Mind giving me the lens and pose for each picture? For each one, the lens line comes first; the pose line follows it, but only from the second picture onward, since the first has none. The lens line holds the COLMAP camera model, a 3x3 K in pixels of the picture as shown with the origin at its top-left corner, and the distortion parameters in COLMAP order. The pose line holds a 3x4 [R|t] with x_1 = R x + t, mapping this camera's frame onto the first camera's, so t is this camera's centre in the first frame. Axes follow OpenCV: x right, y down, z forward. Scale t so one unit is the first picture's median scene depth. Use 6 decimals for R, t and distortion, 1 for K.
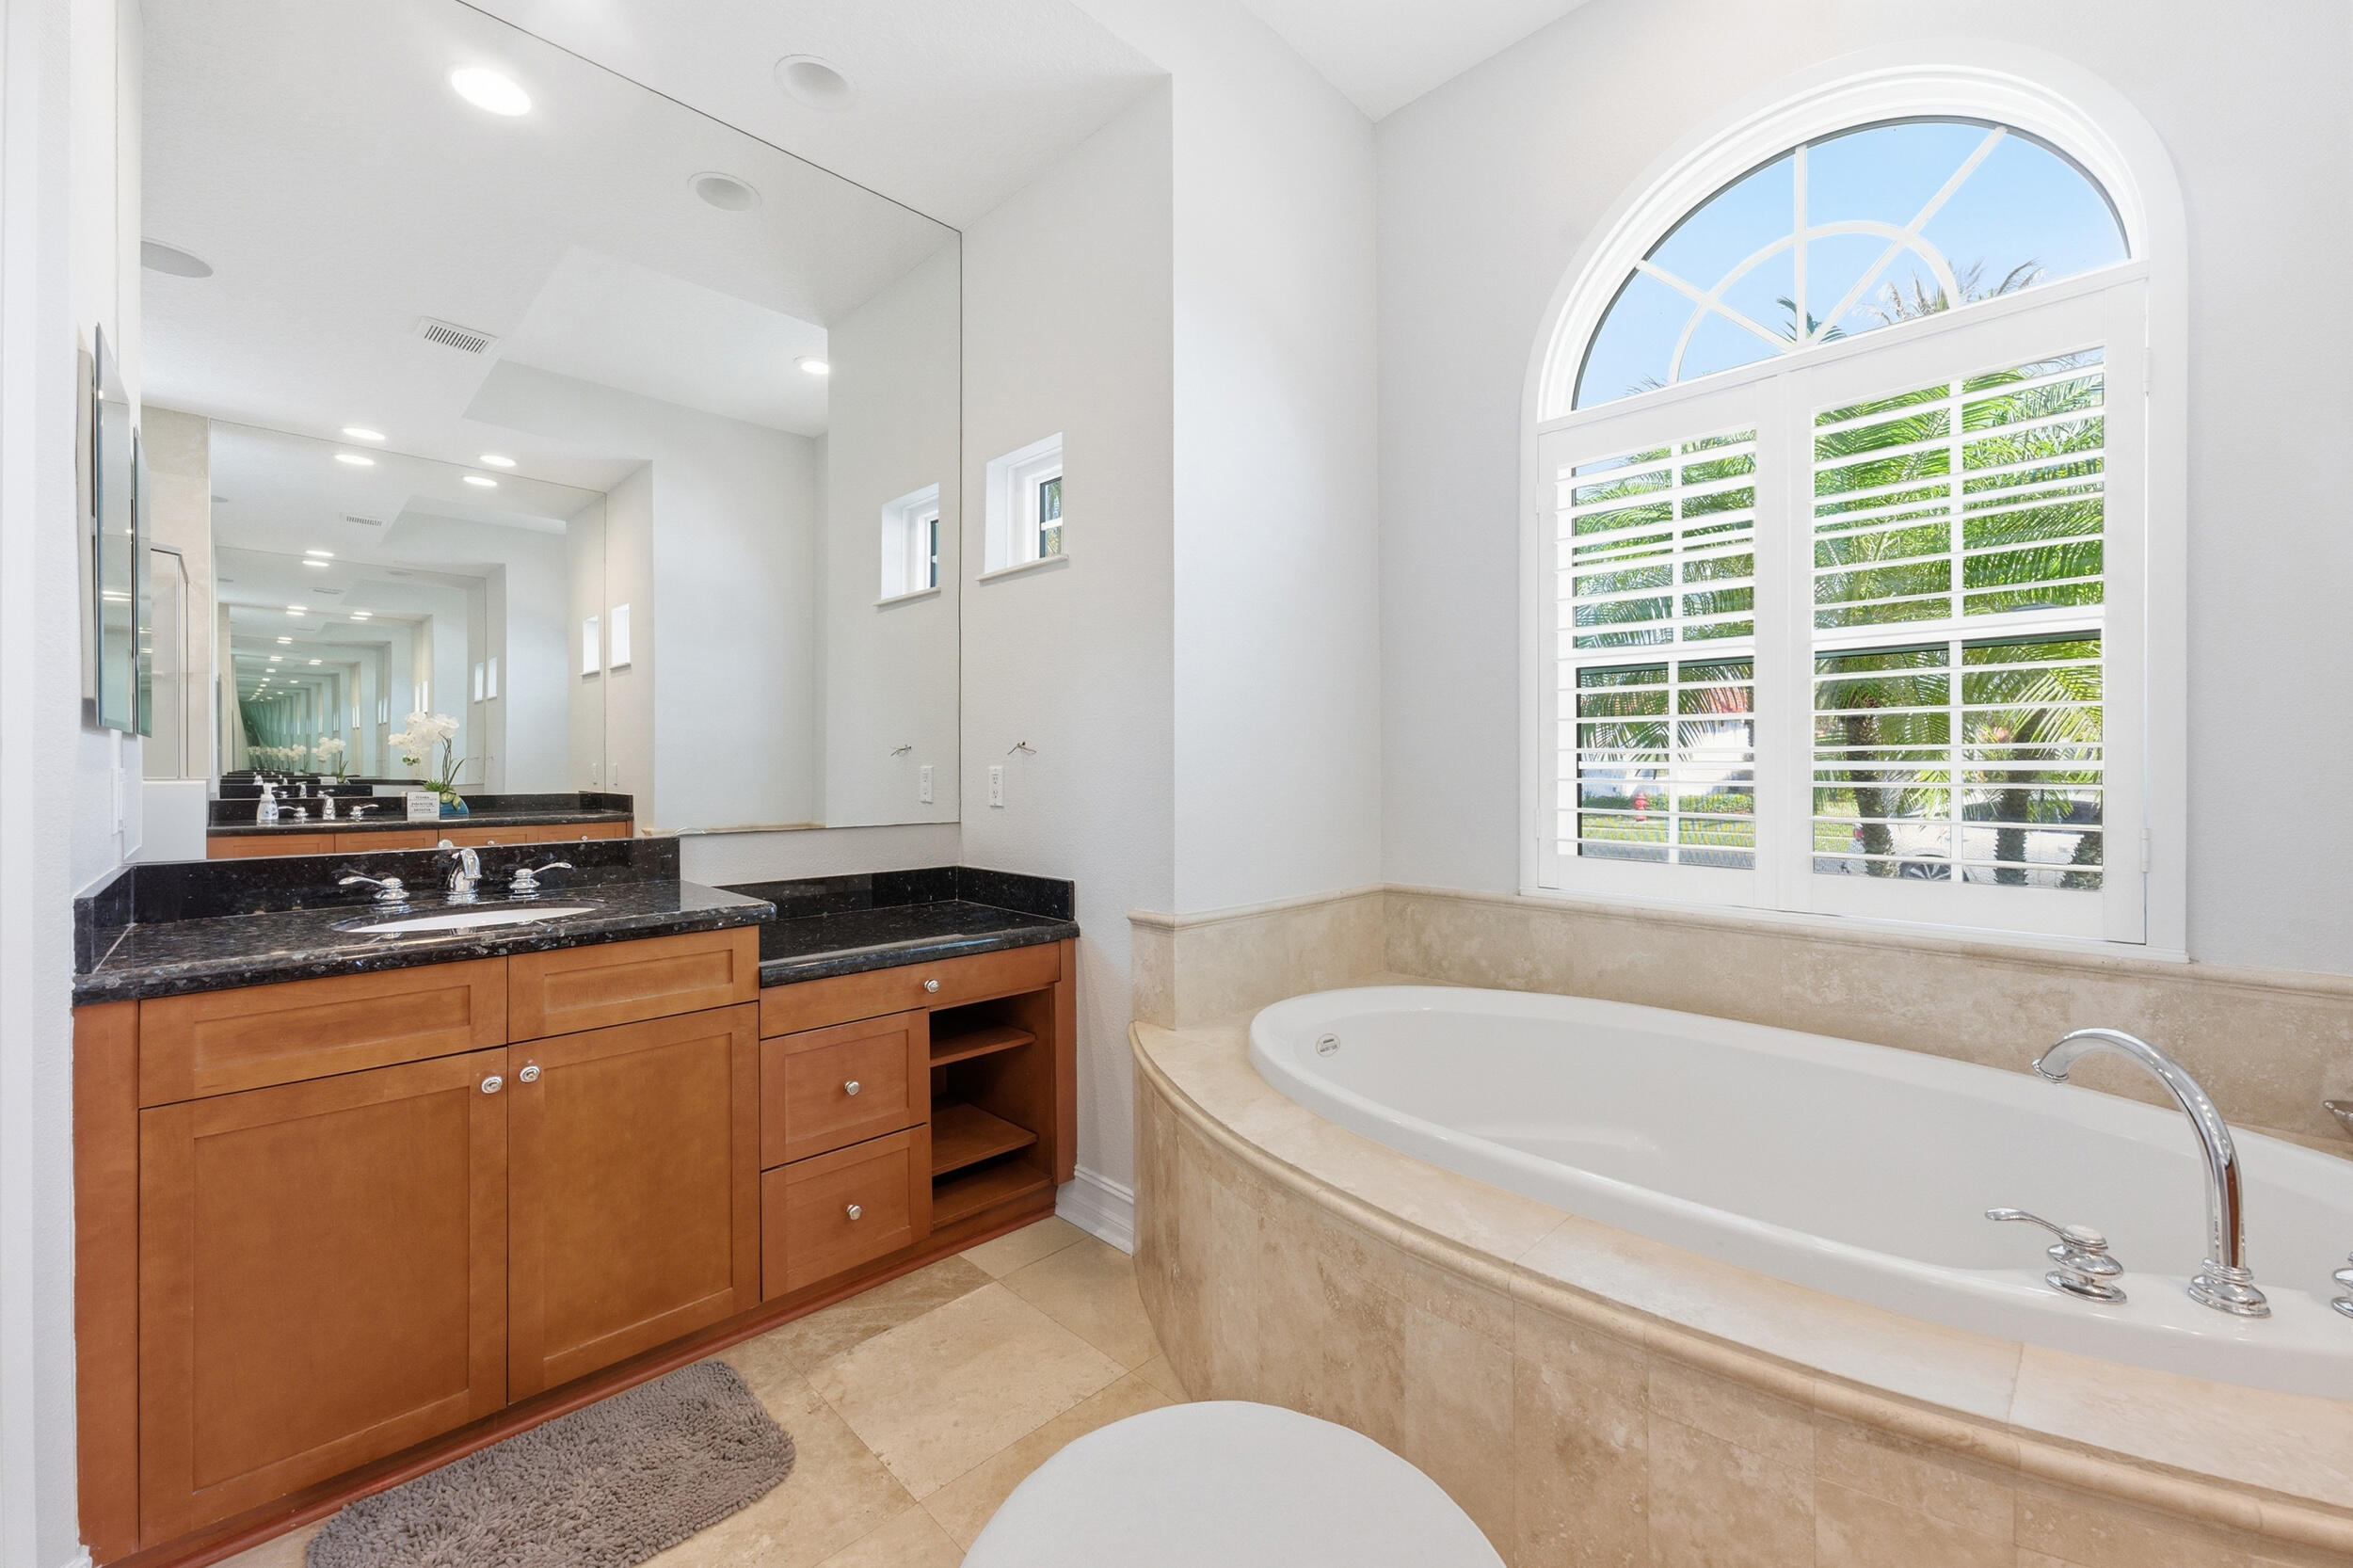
lens RADIAL K [[939.6, 0, 1179.9], [0, 939.6, 766.3], [0, 0, 1]] dist [-0.006918, 0.003574]
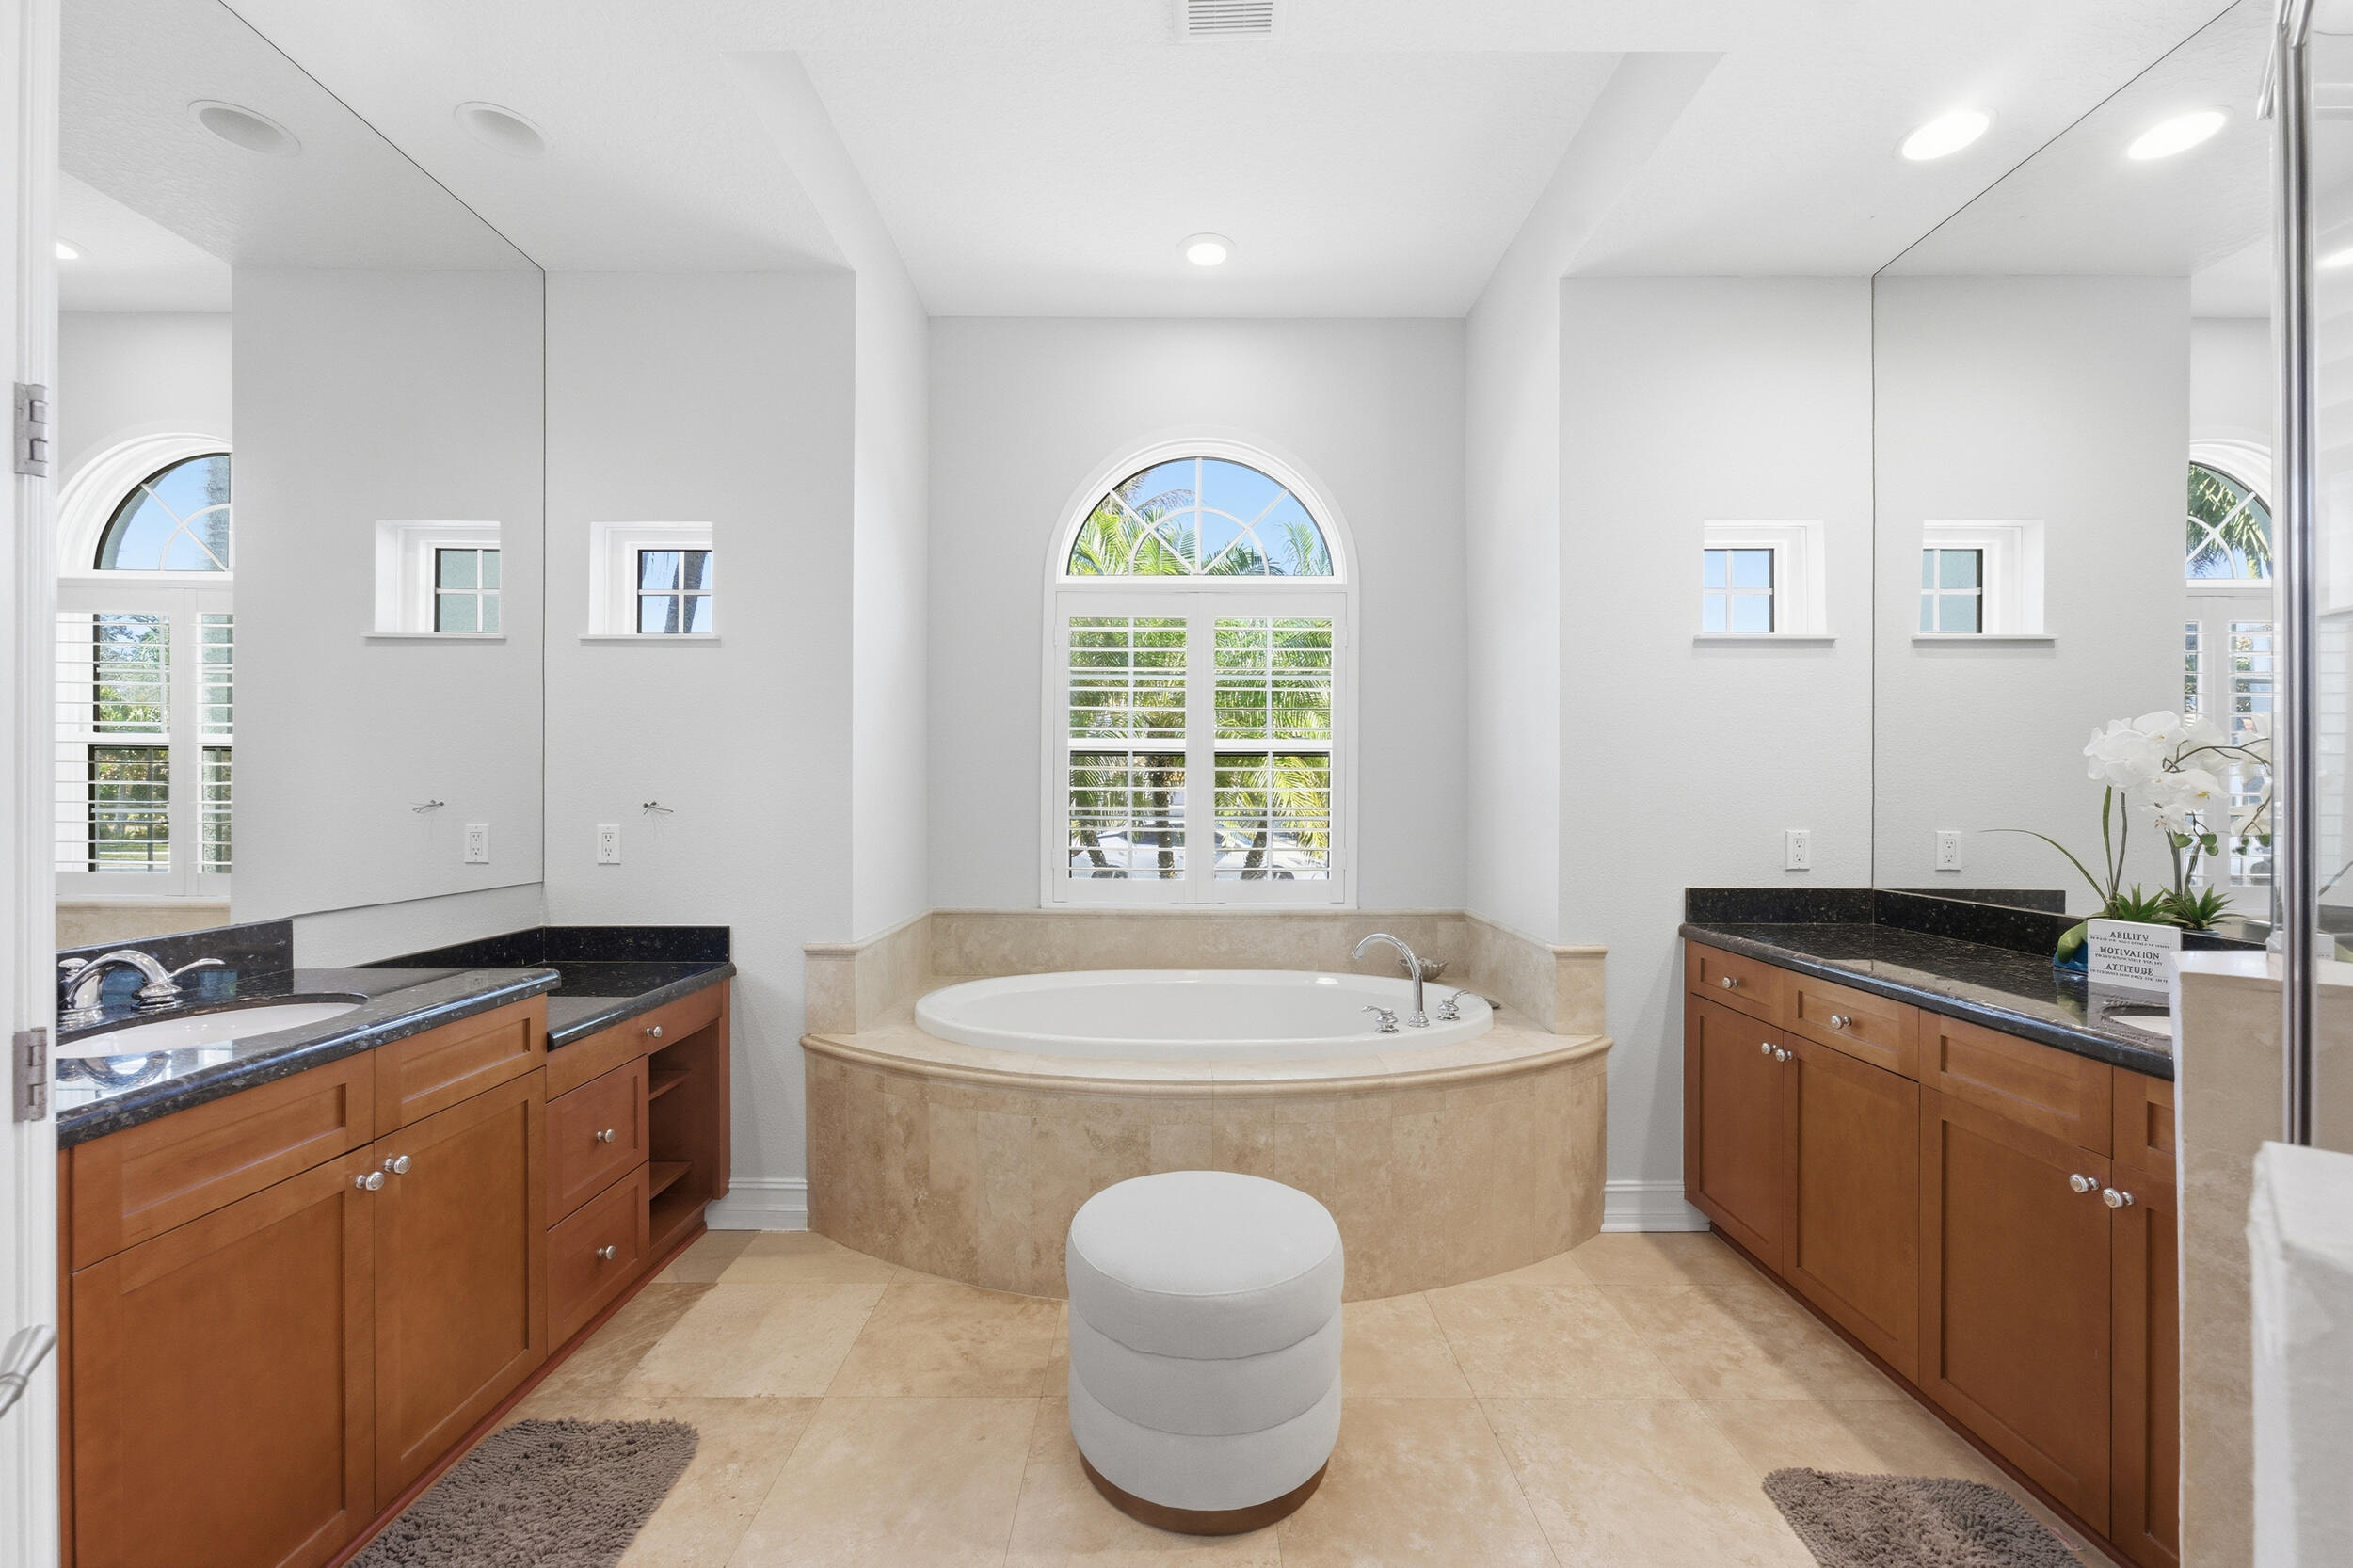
lens RADIAL K [[939.6, 0, 1162.9], [0, 939.6, 796.3], [0, 0, 1]] dist [-0.006918, 0.003574]
pose [[0.700189, 0.004848, 0.713941, -0.708415], [-0.006637, 0.999978, -0.000282, -0.049232], [-0.713927, -0.004541, 0.700206, -0.205002]]
